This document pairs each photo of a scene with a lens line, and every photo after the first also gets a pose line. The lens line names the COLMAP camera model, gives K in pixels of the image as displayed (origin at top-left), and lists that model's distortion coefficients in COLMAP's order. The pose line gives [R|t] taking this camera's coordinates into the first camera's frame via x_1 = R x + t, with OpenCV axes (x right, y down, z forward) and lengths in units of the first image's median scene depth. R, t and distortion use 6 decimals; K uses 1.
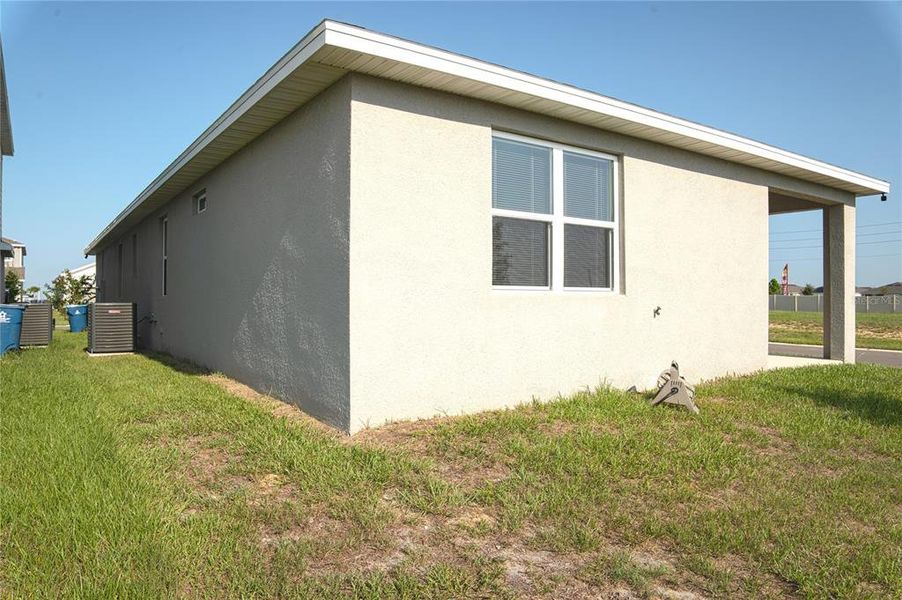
lens RADIAL K [[632.7, 0, 451.0], [0, 632.7, 300.0], [0, 0, 1]] dist [-0.128226, 0.083157]
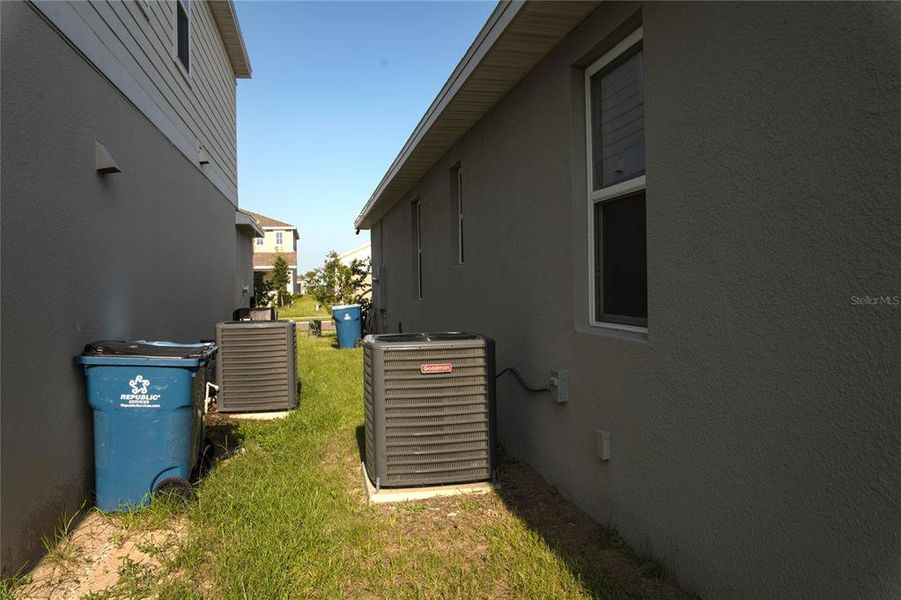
lens RADIAL K [[617.4, 0, 450.5], [0, 617.4, 300.0], [0, 0, 1]] dist [-0.065676, 0.000603]
pose [[0.923865, -0.006168, -0.382669, -0.239285], [0.021409, 0.999137, 0.035584, -0.017440], [0.382119, -0.041067, 0.923200, 0.401745]]
